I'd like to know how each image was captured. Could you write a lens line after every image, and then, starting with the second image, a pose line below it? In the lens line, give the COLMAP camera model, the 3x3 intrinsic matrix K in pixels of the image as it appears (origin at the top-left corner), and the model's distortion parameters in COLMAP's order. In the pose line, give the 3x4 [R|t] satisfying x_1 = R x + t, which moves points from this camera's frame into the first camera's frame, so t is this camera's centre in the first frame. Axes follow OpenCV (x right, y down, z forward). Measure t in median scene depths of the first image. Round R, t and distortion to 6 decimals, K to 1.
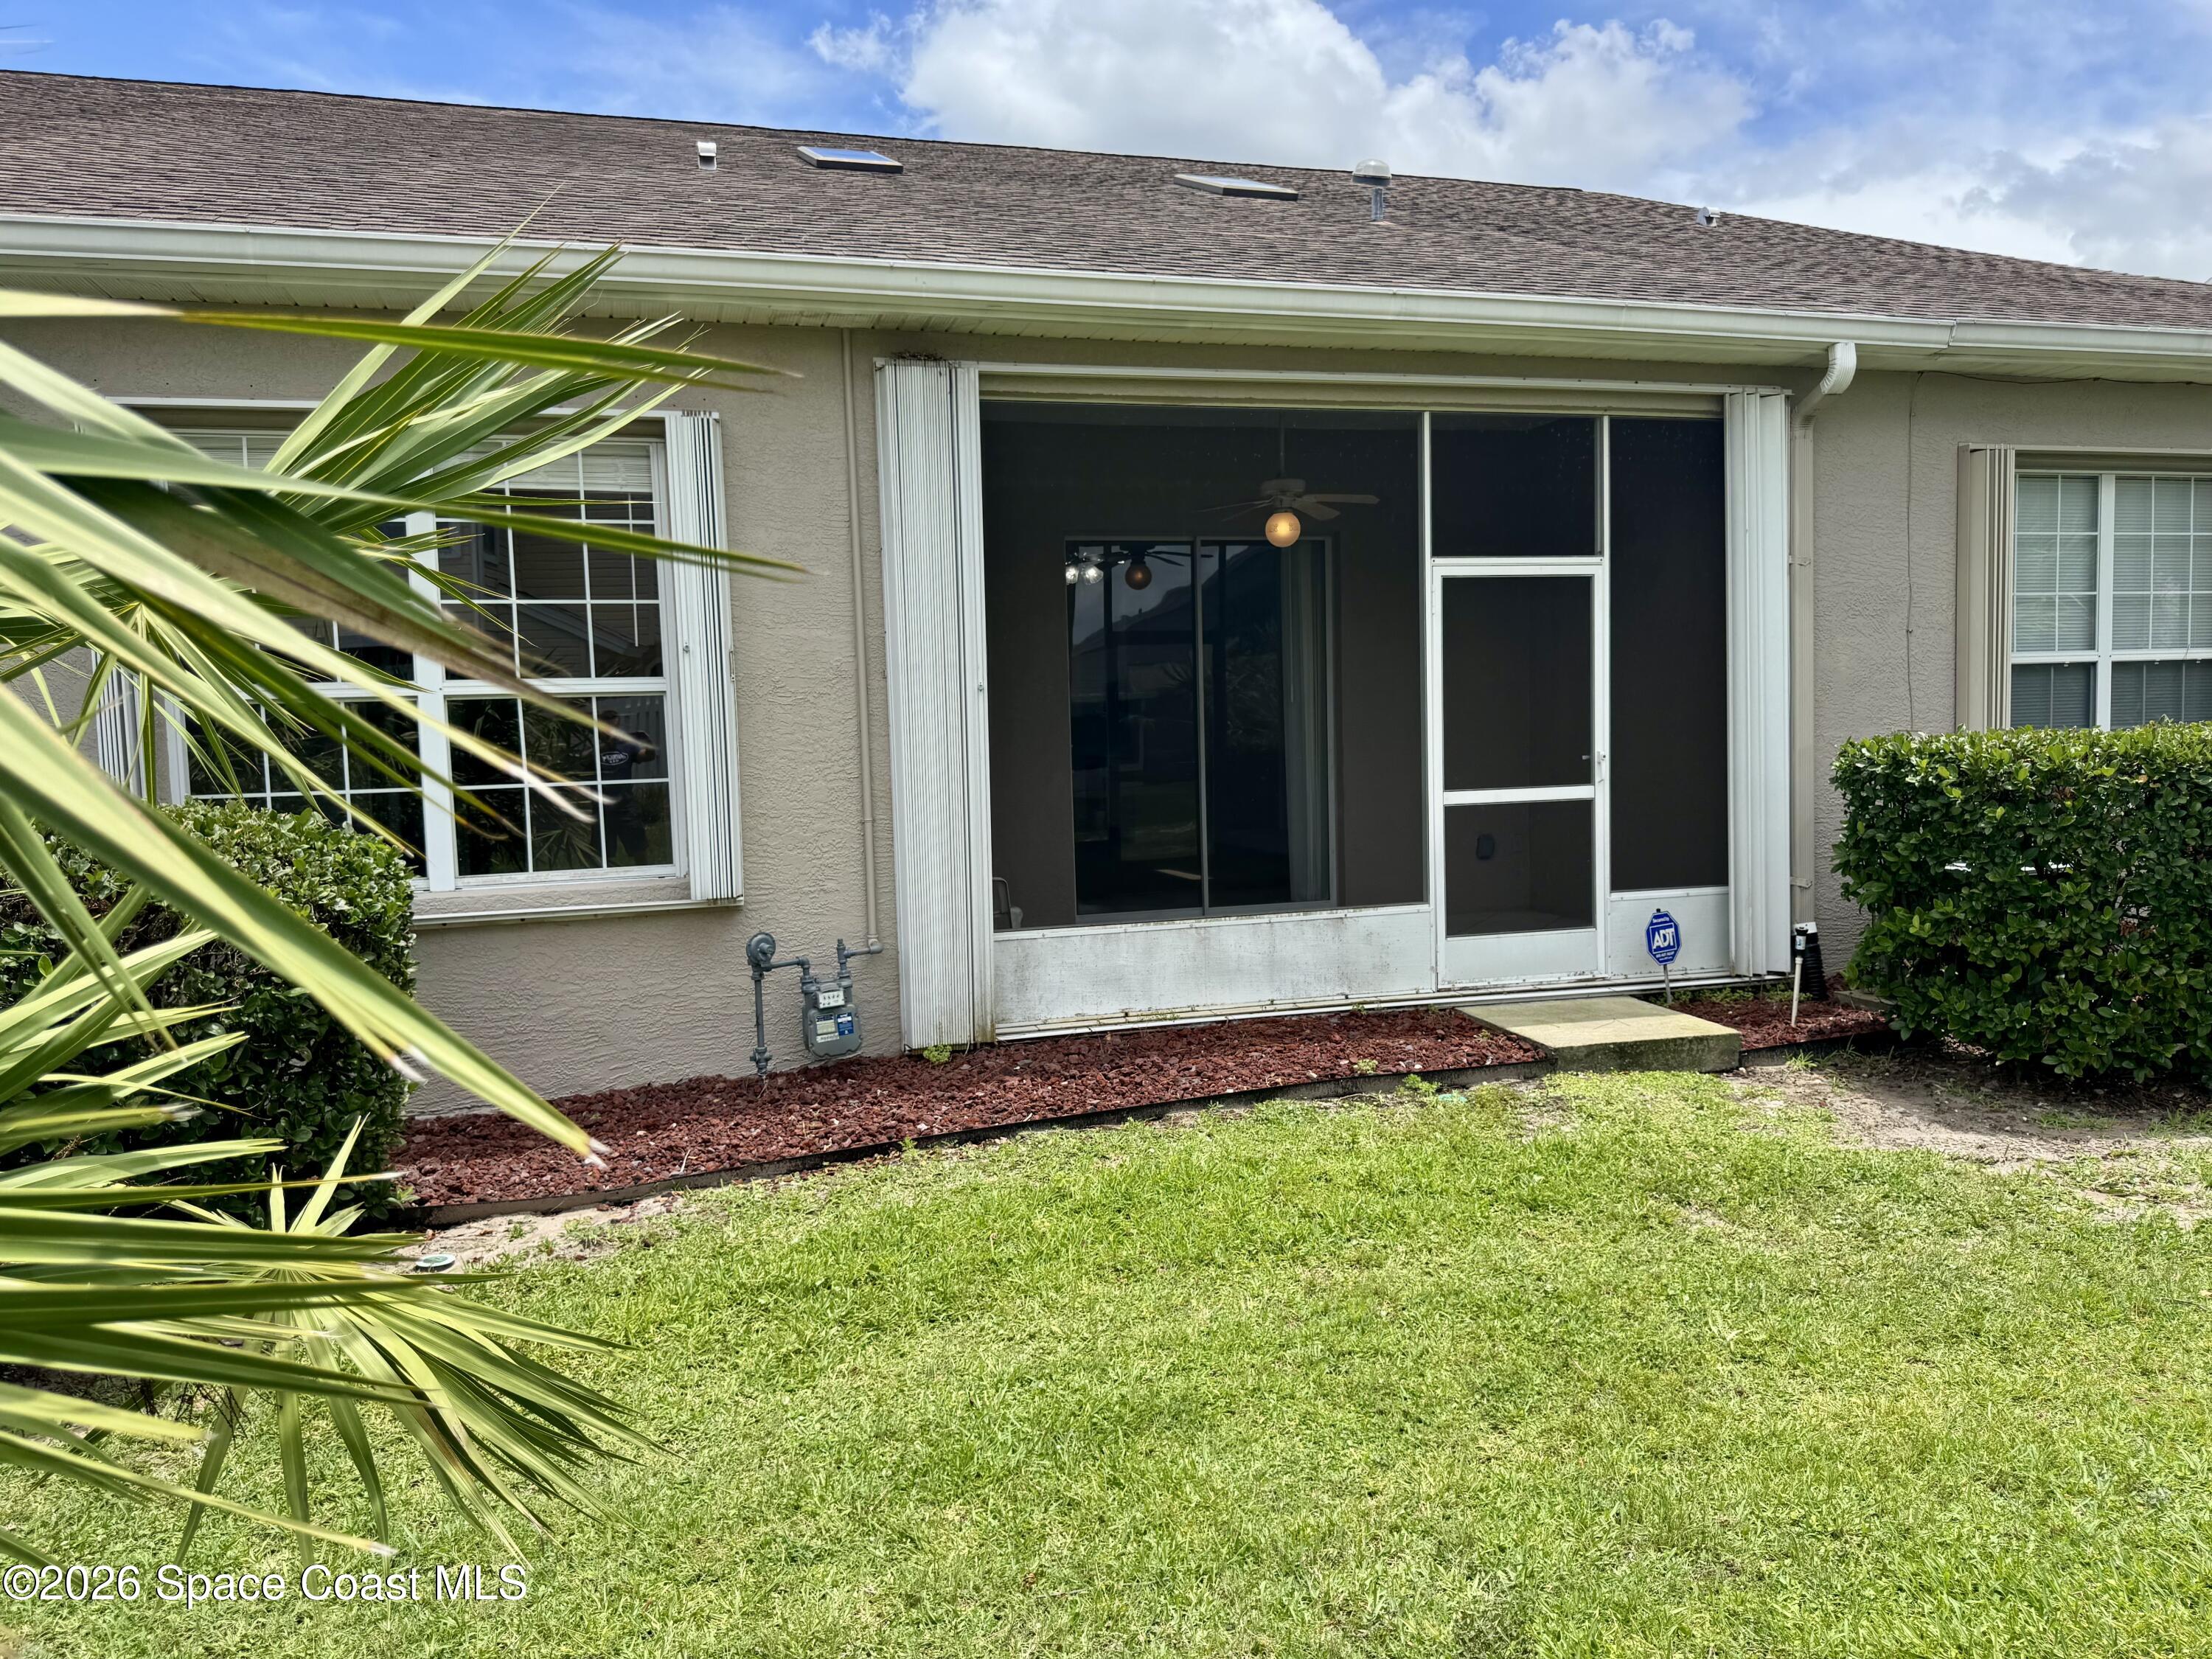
lens RADIAL K [[1541.8, 0, 1109.9], [0, 1541.8, 843.6], [0, 0, 1]] dist [0.124057, -0.223842]
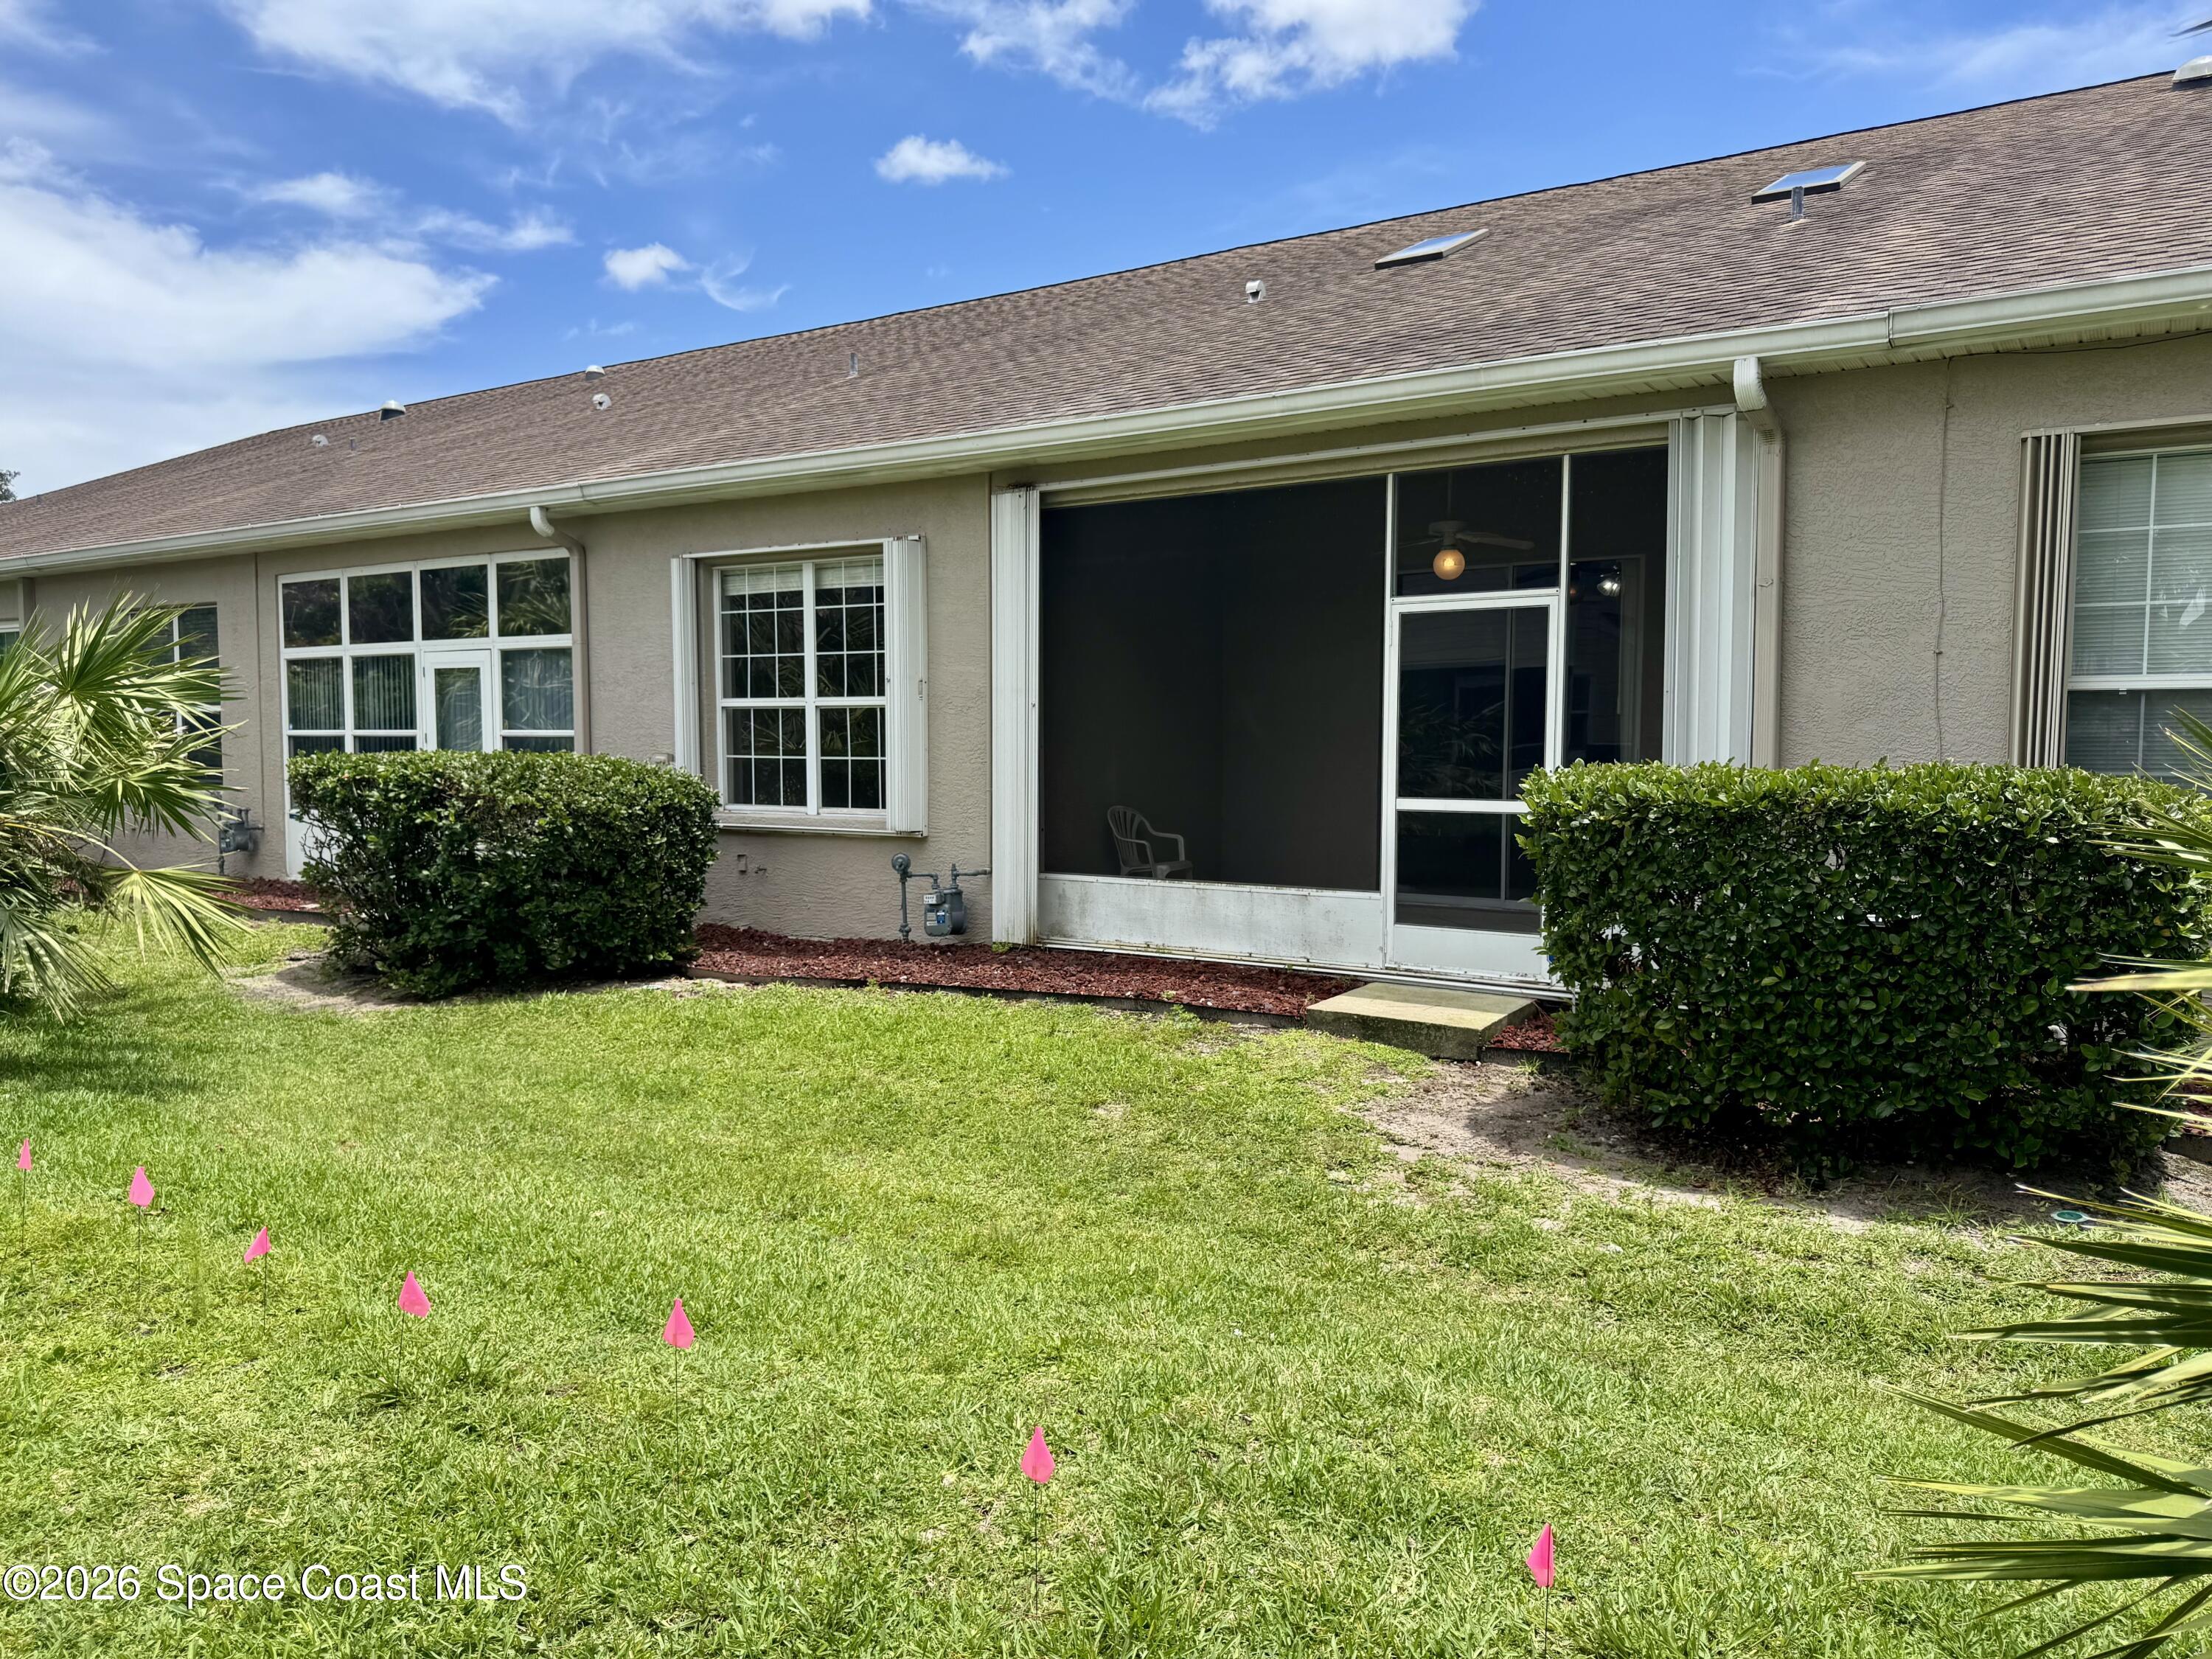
lens RADIAL K [[1541.8, 0, 1109.9], [0, 1541.8, 843.6], [0, 0, 1]] dist [0.124057, -0.223842]
pose [[0.655508, 0.082266, -0.750694, 0.982388], [-0.077939, 0.996110, 0.041103, -0.031485], [0.751155, 0.031565, 0.659371, 0.078841]]
